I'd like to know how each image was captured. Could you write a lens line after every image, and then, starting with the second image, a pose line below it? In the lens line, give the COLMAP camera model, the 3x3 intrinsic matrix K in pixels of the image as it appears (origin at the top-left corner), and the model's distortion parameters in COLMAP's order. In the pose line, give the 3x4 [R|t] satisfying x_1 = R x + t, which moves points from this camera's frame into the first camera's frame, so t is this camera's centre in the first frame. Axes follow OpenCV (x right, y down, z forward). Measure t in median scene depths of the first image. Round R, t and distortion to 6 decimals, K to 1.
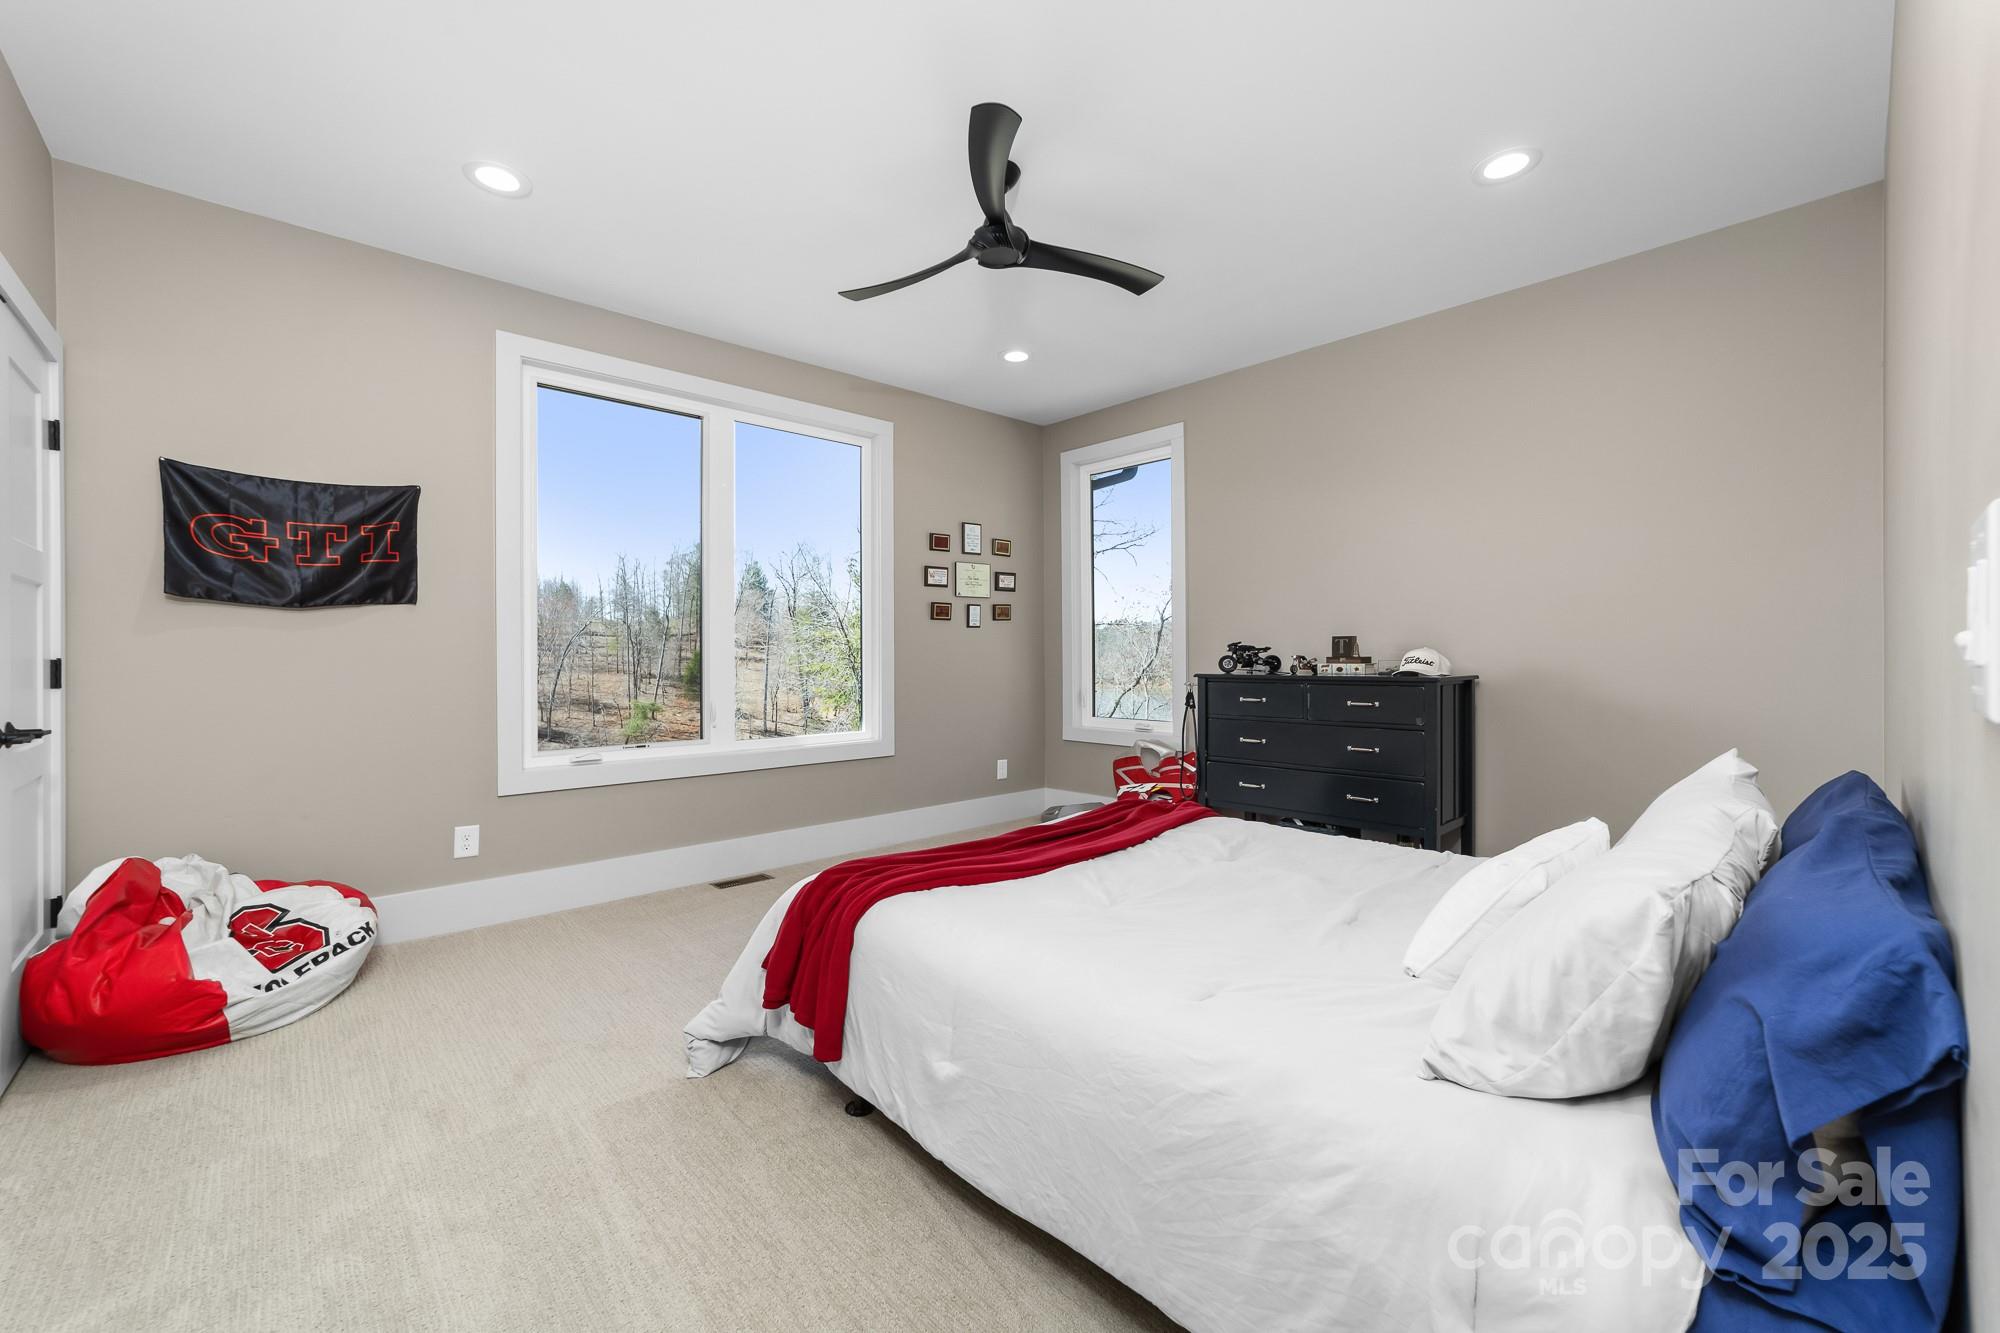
lens RADIAL K [[797.0, 0, 991.8], [0, 797.0, 653.9], [0, 0, 1]] dist [0.004242, 0.000919]
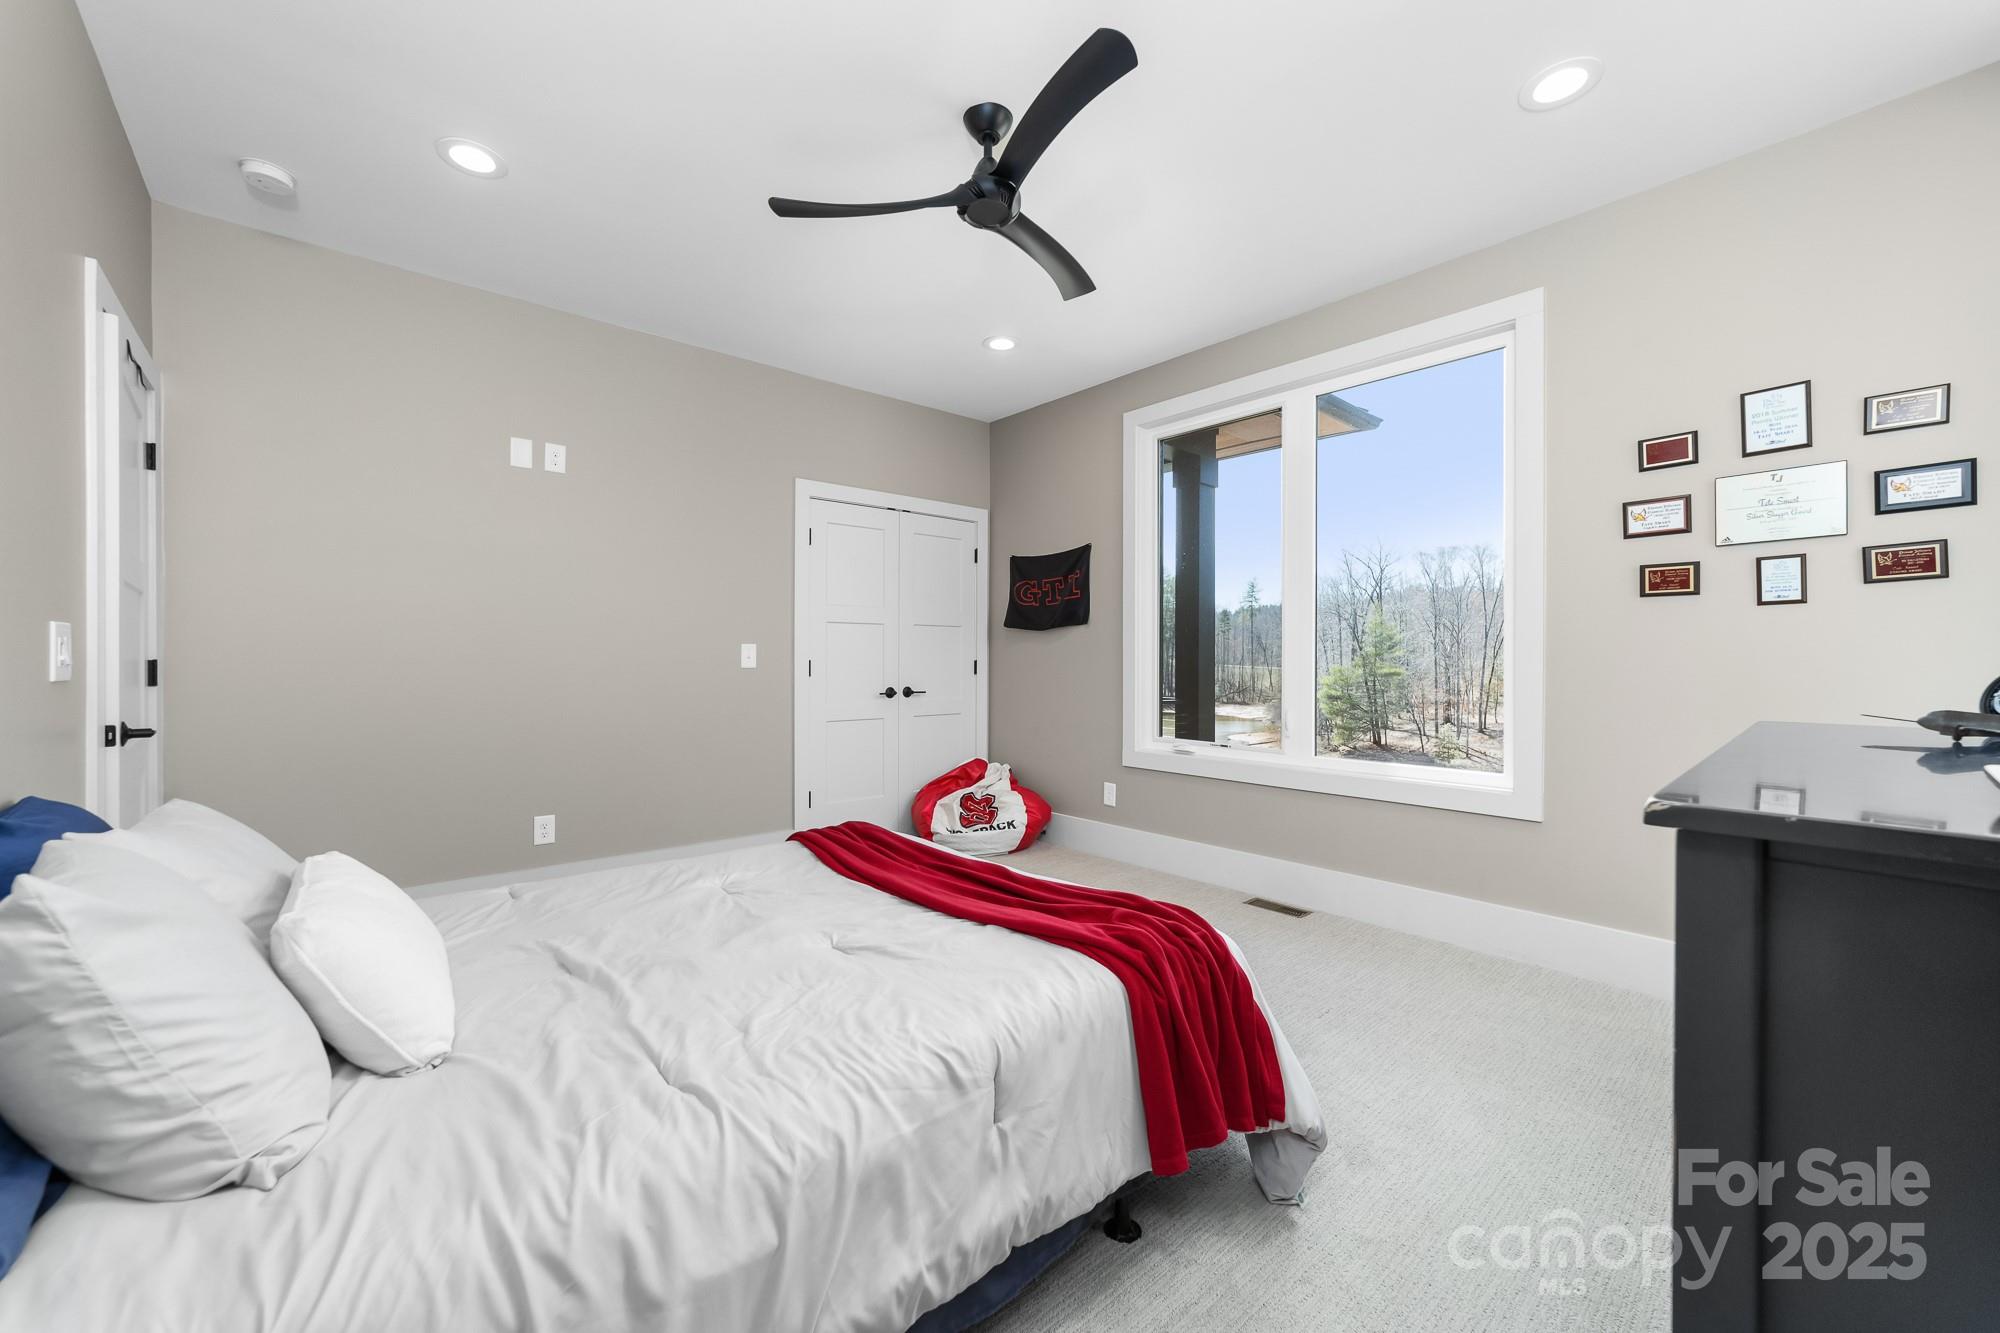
lens RADIAL K [[797.0, 0, 991.9], [0, 797.0, 667.5], [0, 0, 1]] dist [0.004242, 0.000919]
pose [[-0.024996, 0.012489, -0.999610, 0.492195], [-0.001853, 0.999920, 0.012539, -0.000539], [0.999686, 0.002166, -0.024970, 0.567708]]
